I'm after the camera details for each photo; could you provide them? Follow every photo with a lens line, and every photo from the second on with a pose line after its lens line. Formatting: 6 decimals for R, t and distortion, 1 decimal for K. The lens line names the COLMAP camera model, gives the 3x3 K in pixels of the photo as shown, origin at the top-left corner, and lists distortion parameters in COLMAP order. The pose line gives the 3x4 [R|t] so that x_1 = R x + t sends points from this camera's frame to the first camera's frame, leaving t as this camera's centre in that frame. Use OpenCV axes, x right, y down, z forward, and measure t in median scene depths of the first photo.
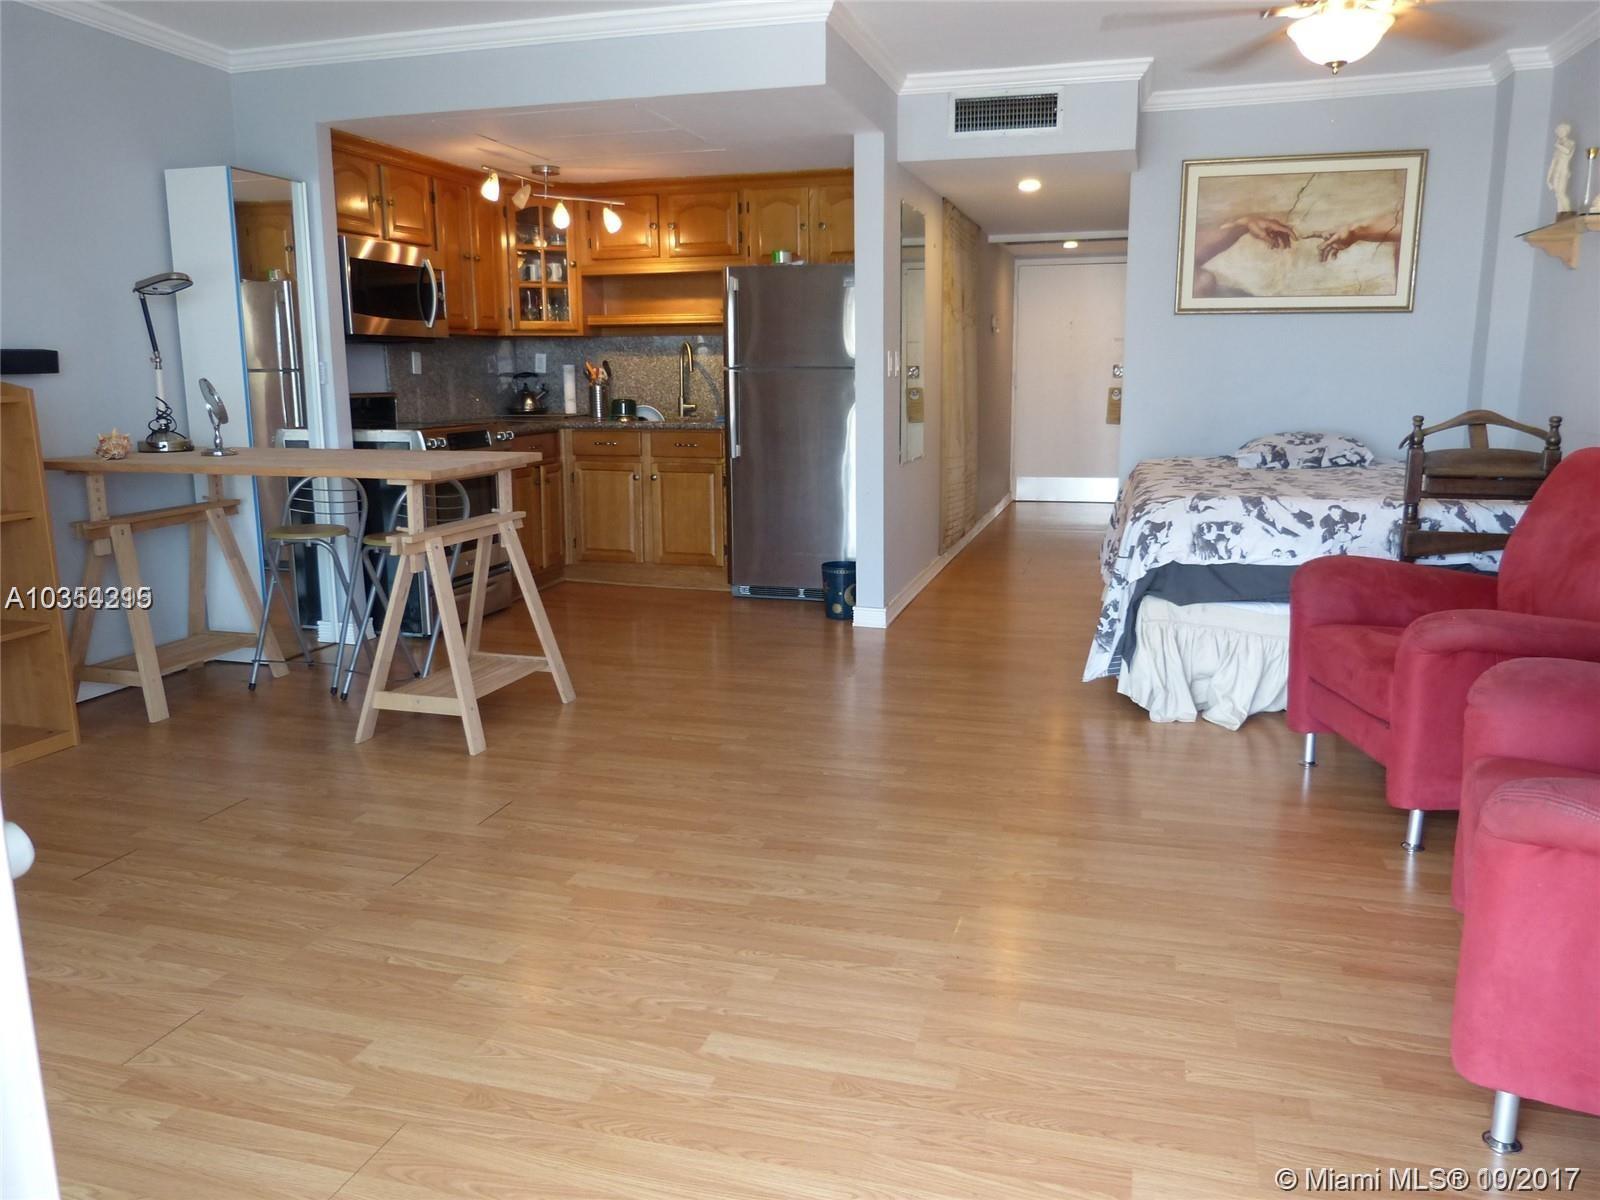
lens RADIAL K [[1183.6, 0, 800.0], [0, 1183.6, 600.0], [0, 0, 1]] dist [-0.046783, 0.038940]
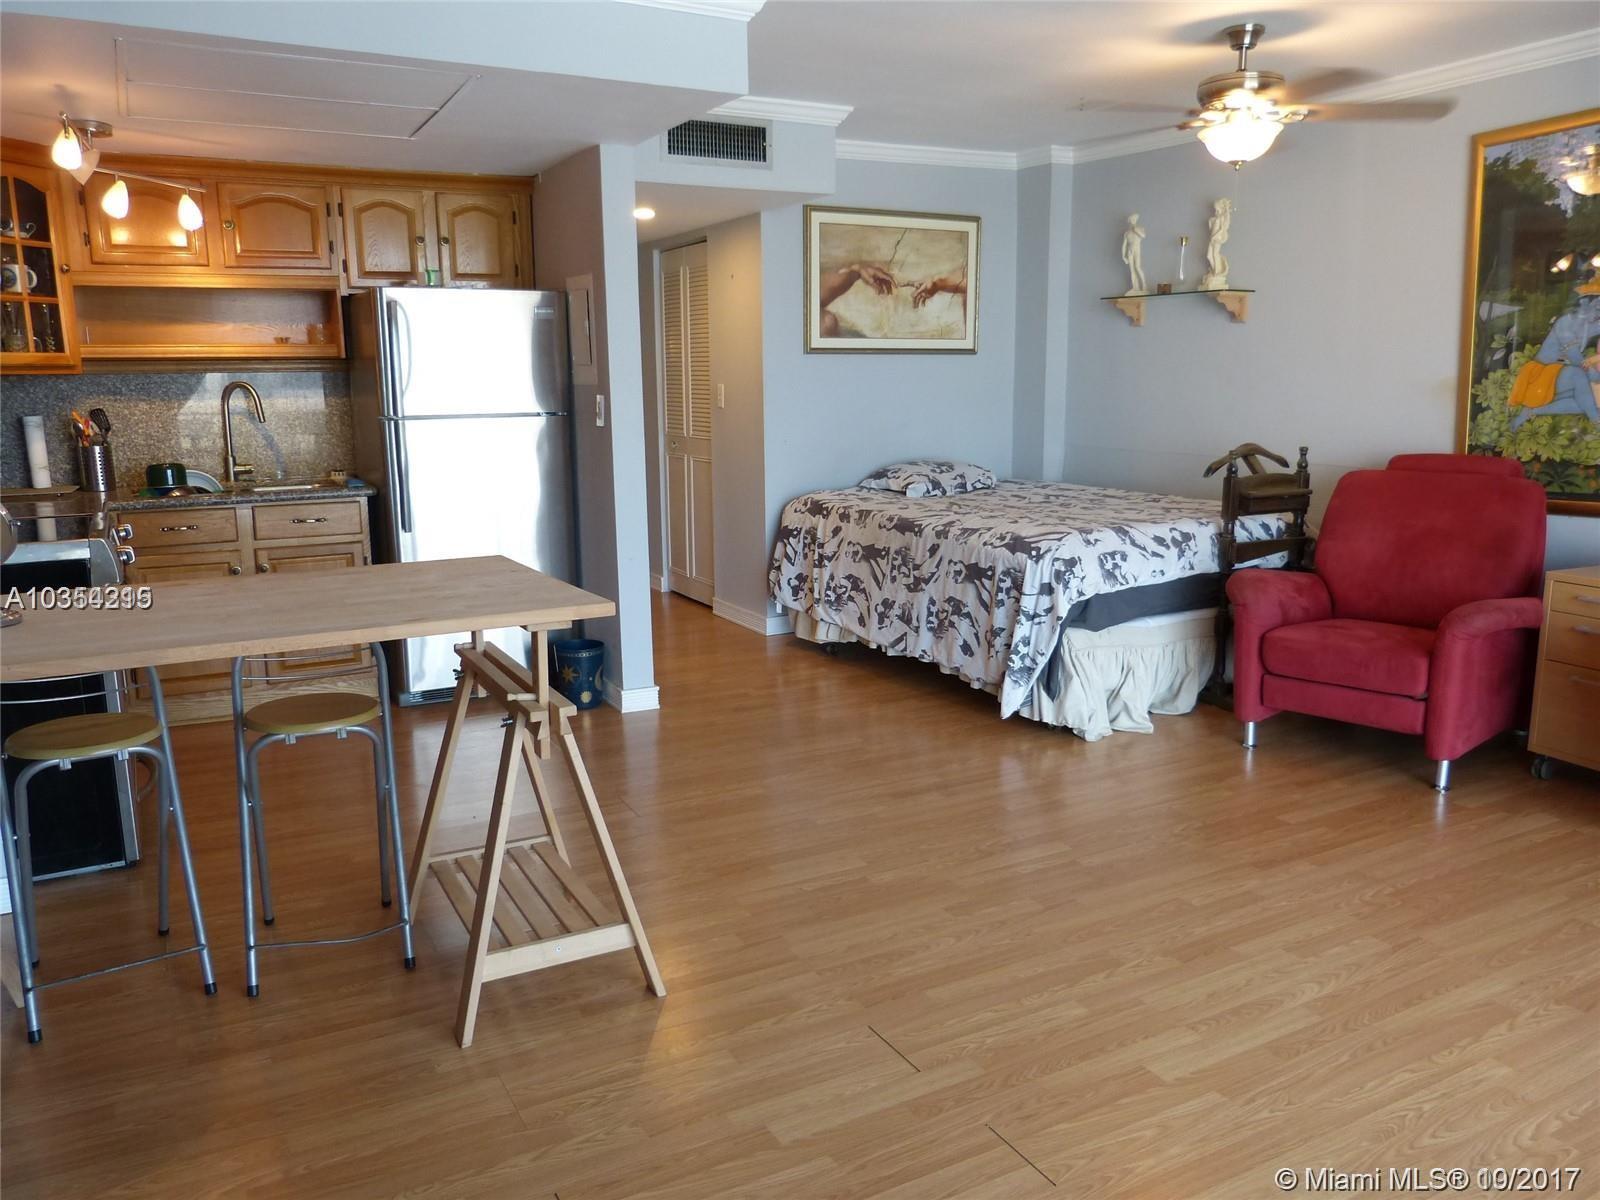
lens RADIAL K [[1183.6, 0, 800.0], [0, 1183.6, 600.0], [0, 0, 1]] dist [-0.046783, 0.038940]
pose [[0.716618, -0.131720, 0.684915, -0.429123], [0.140551, 0.989132, 0.043170, -0.076495], [-0.683158, 0.065329, 0.727343, 0.271855]]
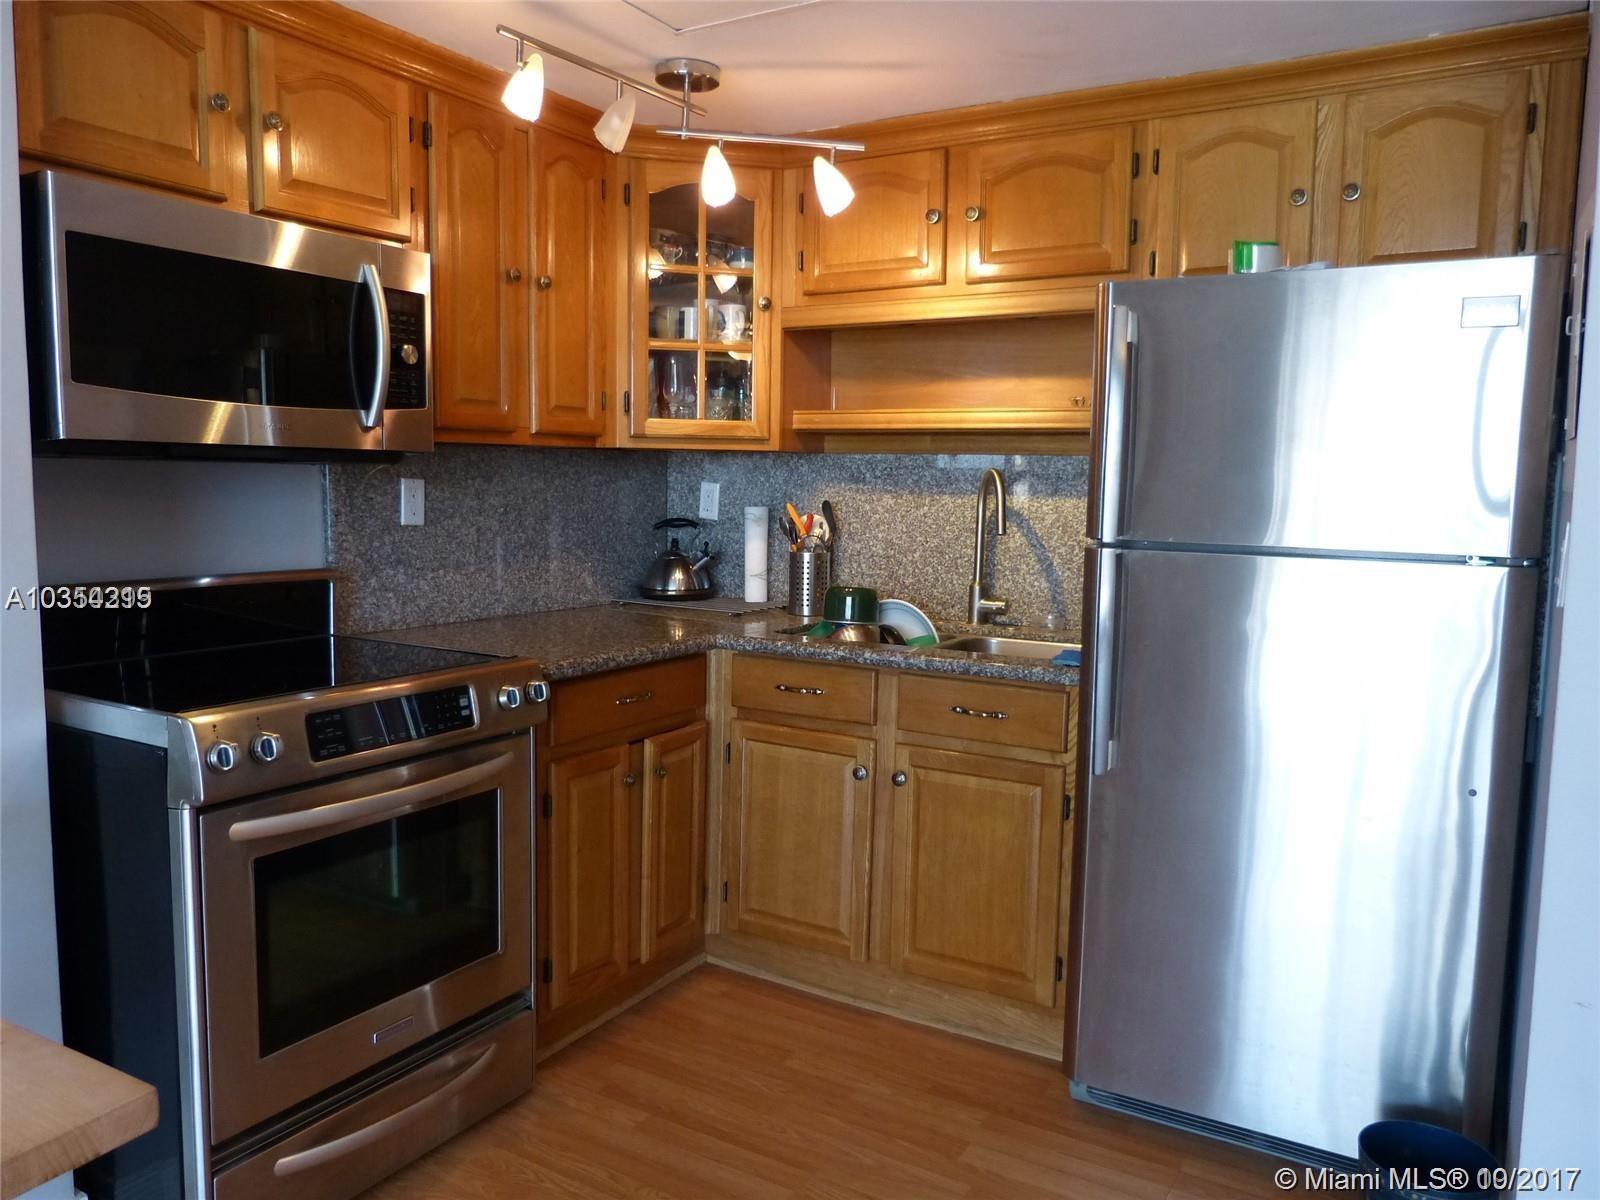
lens RADIAL K [[1183.6, 0, 800.0], [0, 1183.6, 600.0], [0, 0, 1]] dist [-0.046783, 0.038940]
pose [[0.966905, 0.048449, -0.250496, -0.060072], [-0.071258, 0.994015, -0.082798, -0.144970], [0.244985, 0.097908, 0.964570, 0.632955]]
